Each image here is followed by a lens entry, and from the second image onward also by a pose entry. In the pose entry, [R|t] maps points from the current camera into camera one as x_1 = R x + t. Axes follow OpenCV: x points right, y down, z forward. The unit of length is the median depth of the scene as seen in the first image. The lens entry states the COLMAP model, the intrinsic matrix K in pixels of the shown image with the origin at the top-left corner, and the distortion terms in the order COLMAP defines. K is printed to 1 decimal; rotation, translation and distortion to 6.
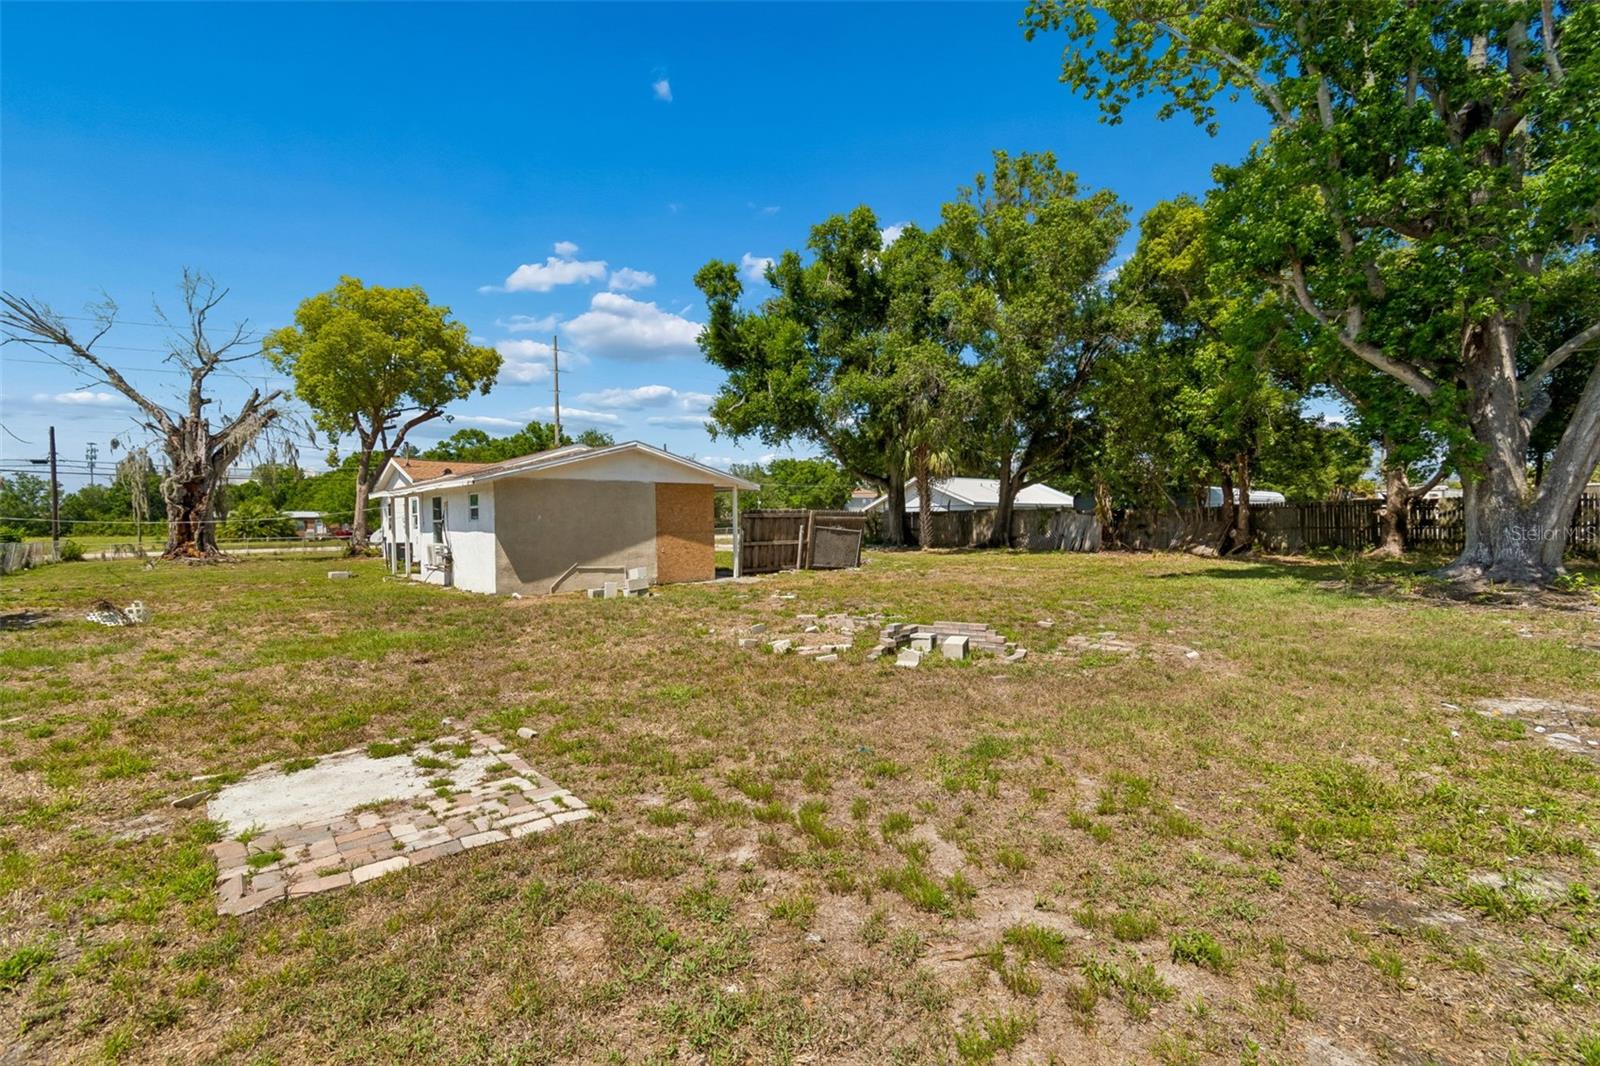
lens RADIAL K [[703.8, 0, 806.1], [0, 703.8, 530.6], [0, 0, 1]] dist [-0.002139, -0.000191]
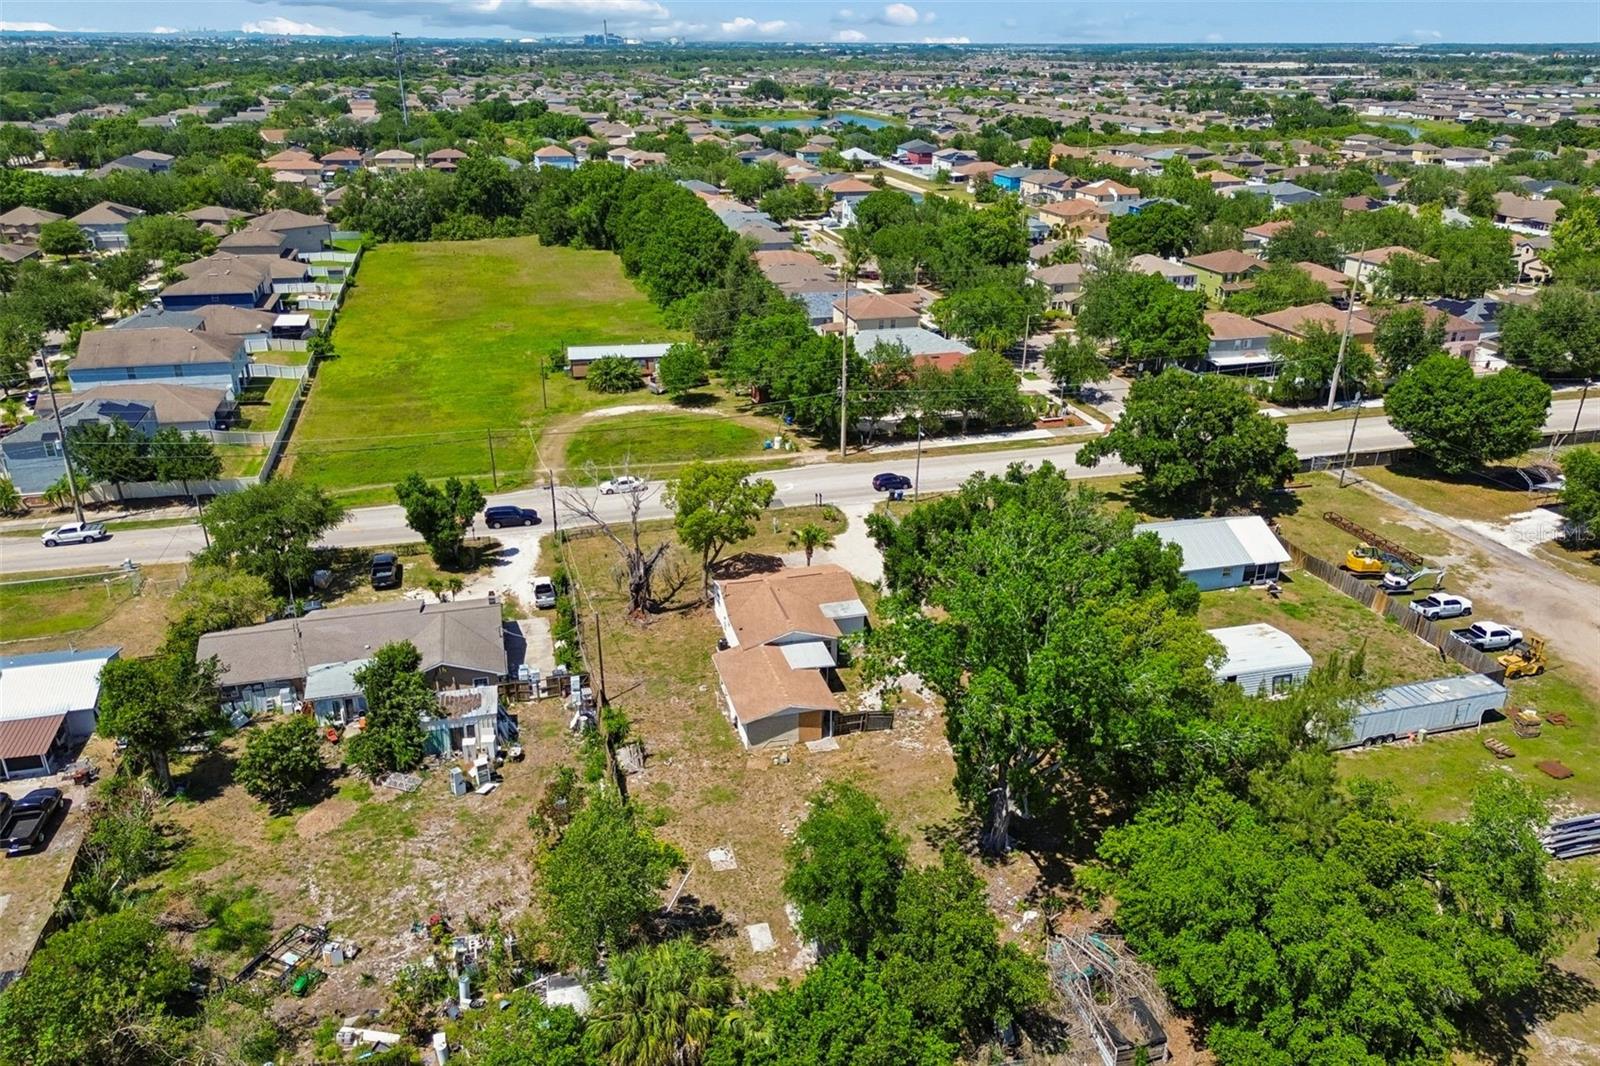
lens RADIAL K [[1218.8, 0, 798.4], [0, 1218.8, 530.4], [0, 0, 1]] dist [0.035357, -0.022130]
pose [[0.894187, 0.190246, -0.405260, 1.024643], [-0.015983, 0.918207, 0.395779, -1.675001], [0.447408, -0.347423, 0.824090, -1.761399]]
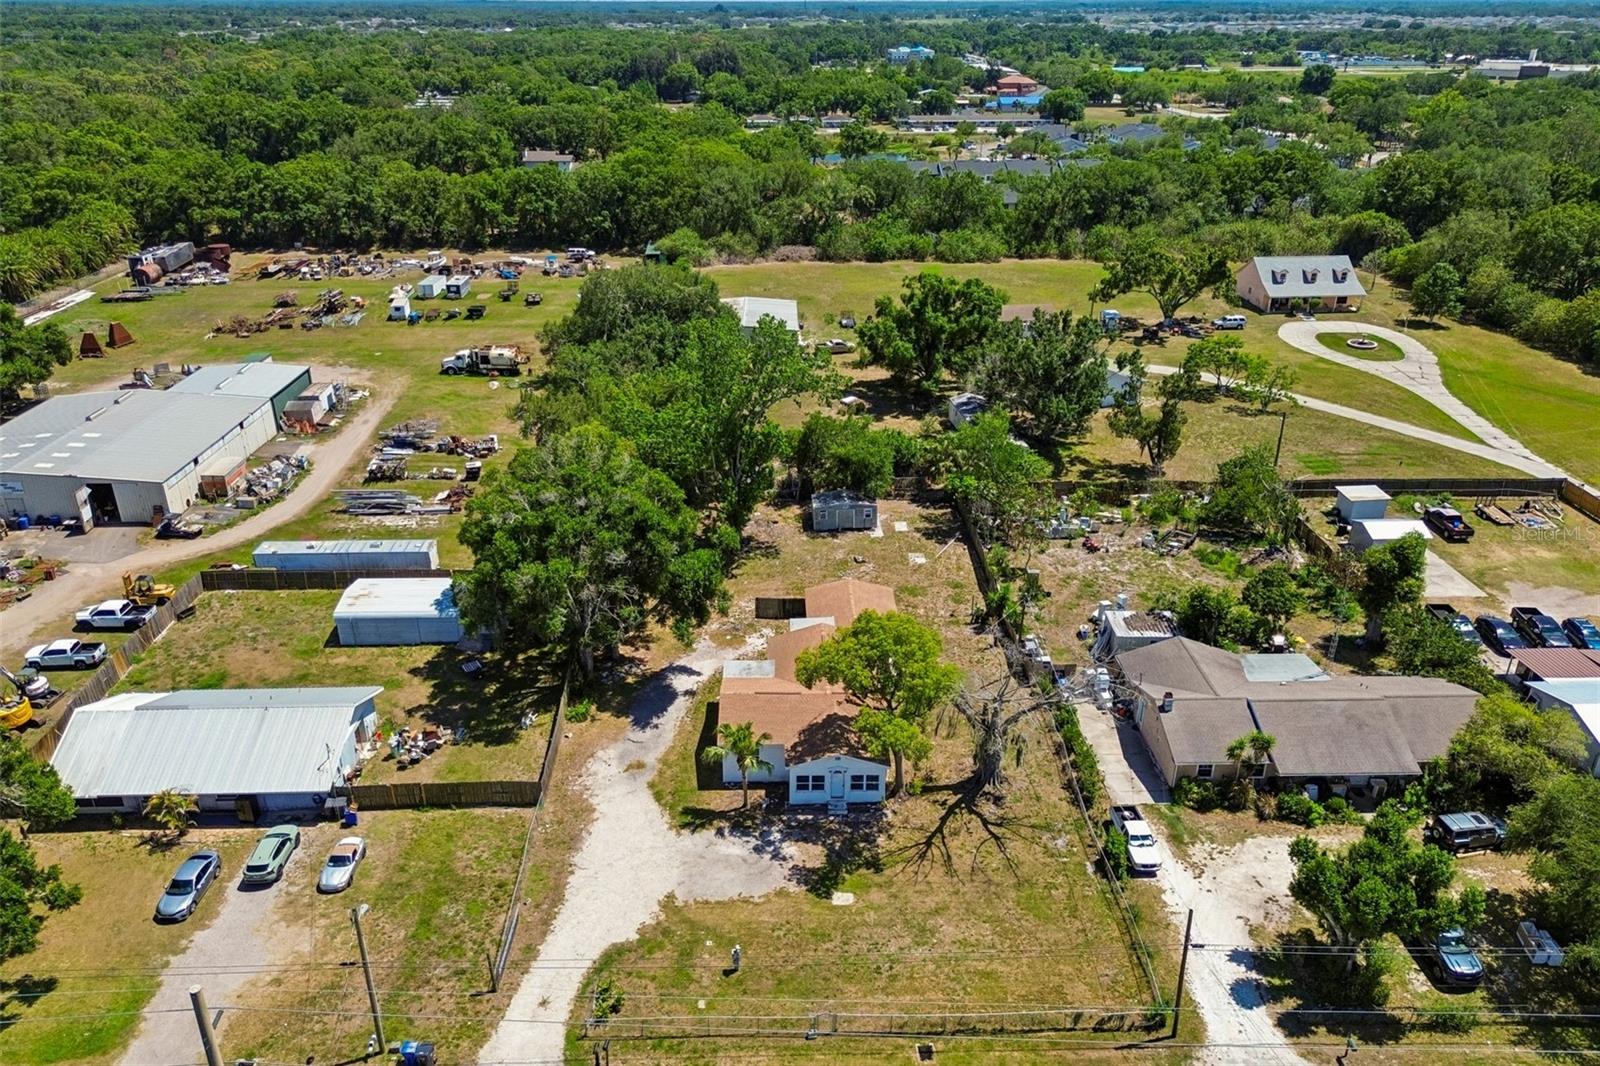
lens RADIAL K [[1141.8, 0, 806.0], [0, 1141.8, 523.9], [0, 0, 1]] dist [0.060628, -0.057168]
pose [[-0.778904, -0.250010, 0.575156, -1.927855], [0.014137, 0.909871, 0.414649, -1.600454], [-0.626984, 0.331103, -0.705168, 2.952533]]
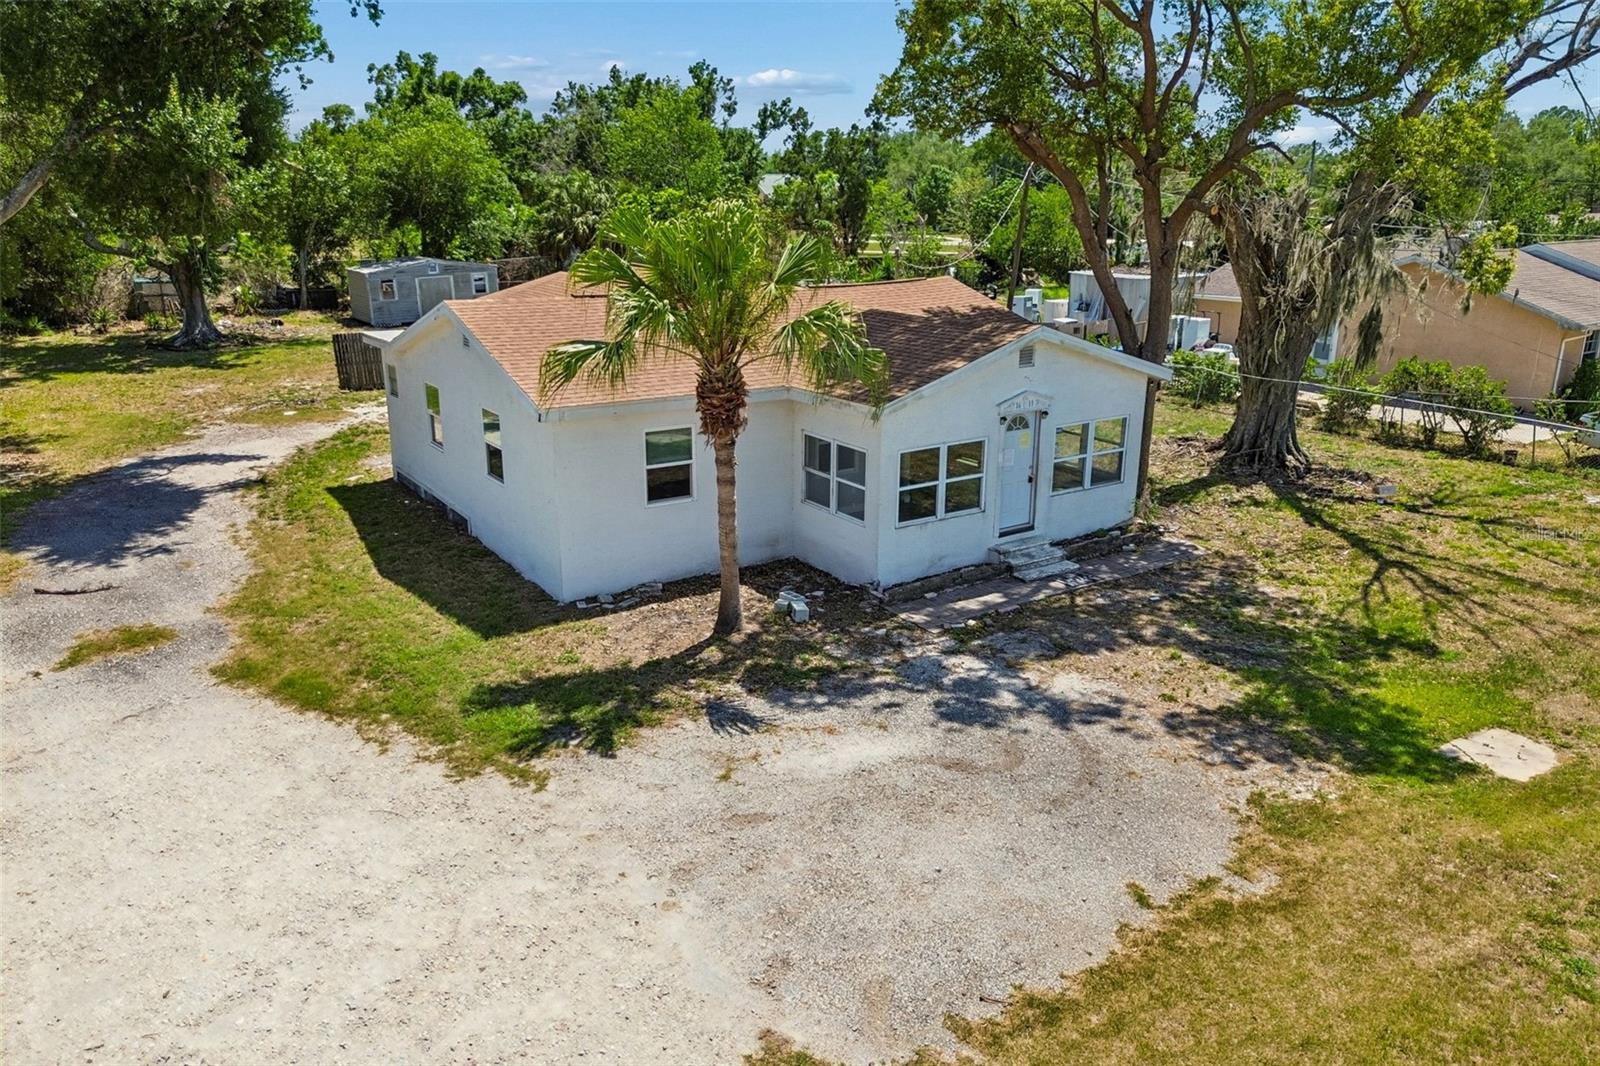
lens RADIAL K [[1141.8, 0, 804.0], [0, 1141.8, 517.4], [0, 0, 1]] dist [0.060628, -0.057168]
pose [[-0.994040, -0.014242, 0.108078, -0.598784], [0.016969, 0.959129, 0.282460, -0.178654], [-0.107684, 0.282610, -0.953171, 1.977620]]
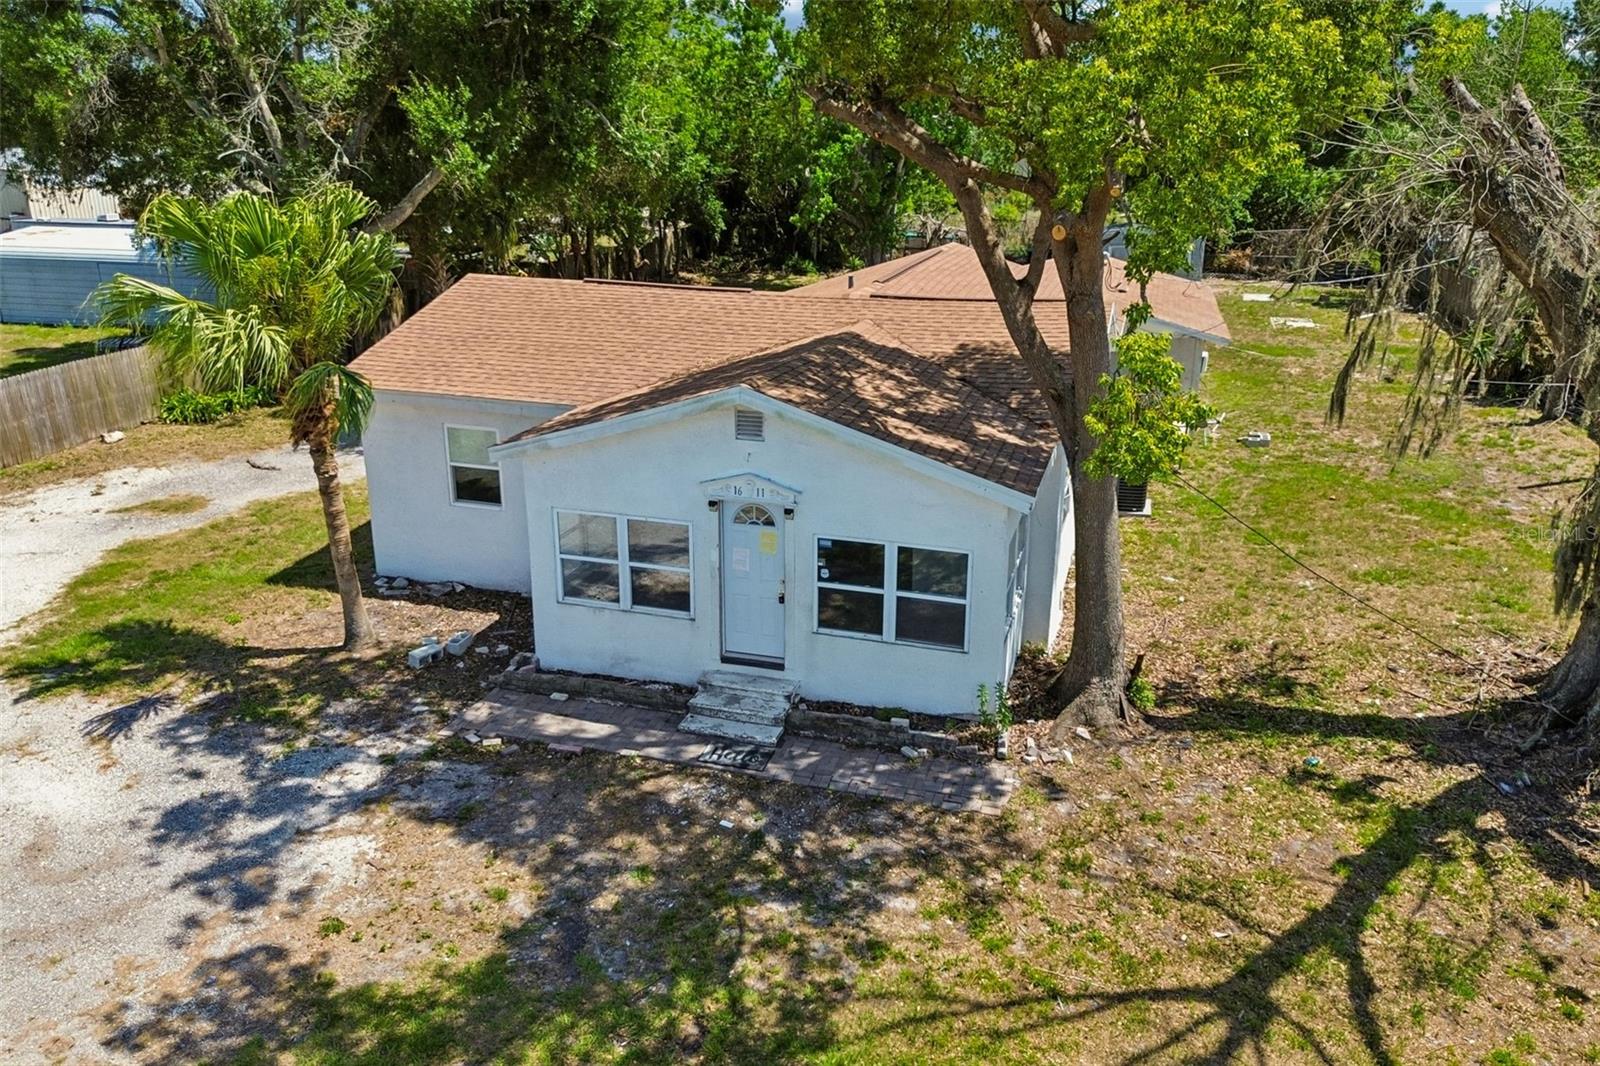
lens RADIAL K [[1141.8, 0, 796.8], [0, 1141.8, 514.3], [0, 0, 1]] dist [0.060628, -0.057168]
pose [[-0.536810, -0.245370, 0.807235, -1.051446], [0.017201, 0.953394, 0.301236, -0.183341], [-0.843528, 0.175592, -0.507571, 1.523882]]
